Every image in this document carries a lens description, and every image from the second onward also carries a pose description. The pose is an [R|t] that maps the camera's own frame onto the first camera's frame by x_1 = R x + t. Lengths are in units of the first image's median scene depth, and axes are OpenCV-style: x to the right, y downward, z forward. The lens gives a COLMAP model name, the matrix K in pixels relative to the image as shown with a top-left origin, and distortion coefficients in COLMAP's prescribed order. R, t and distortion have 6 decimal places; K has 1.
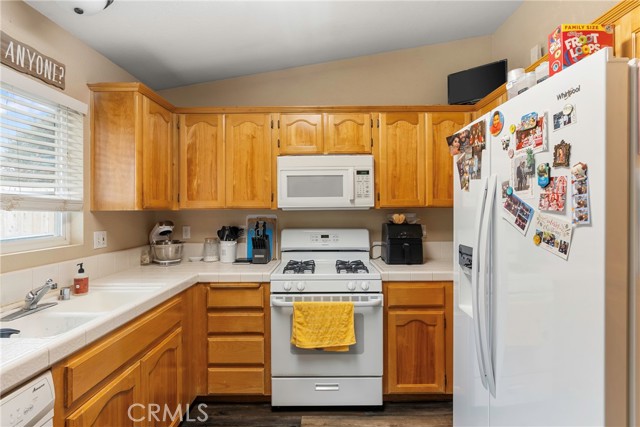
lens RADIAL K [[311.3, 0, 323.7], [0, 311.3, 211.1], [0, 0, 1]] dist [-0.002345, -0.000182]
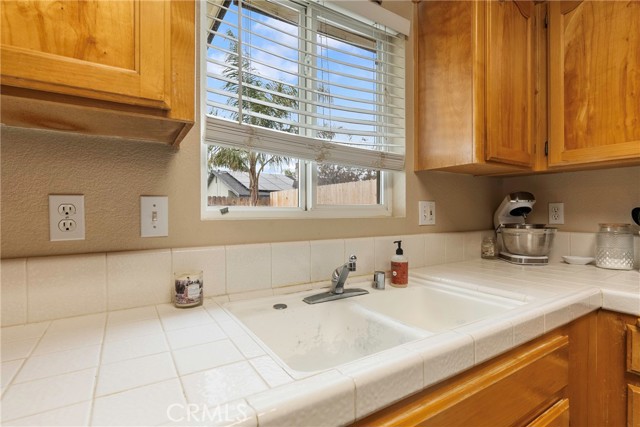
lens RADIAL K [[311.3, 0, 320.5], [0, 311.3, 209.6], [0, 0, 1]] dist [-0.002345, -0.000182]
pose [[0.536659, -0.000135, -0.843799, -0.235376], [-0.002734, 0.999994, -0.001899, 0.081948], [0.843795, 0.003326, 0.536656, 0.390659]]
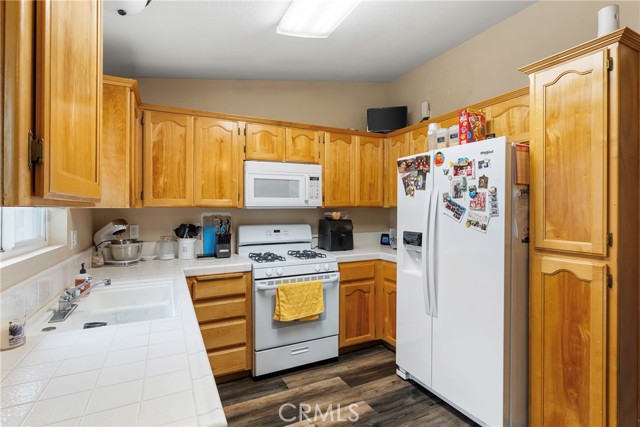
lens RADIAL K [[311.3, 0, 323.2], [0, 311.3, 212.5], [0, 0, 1]] dist [-0.002345, -0.000182]
pose [[0.893922, -0.001231, 0.448222, -0.449027], [-0.002032, 0.999975, 0.006798, 0.003557], [-0.448219, -0.006988, 0.893897, -0.147037]]
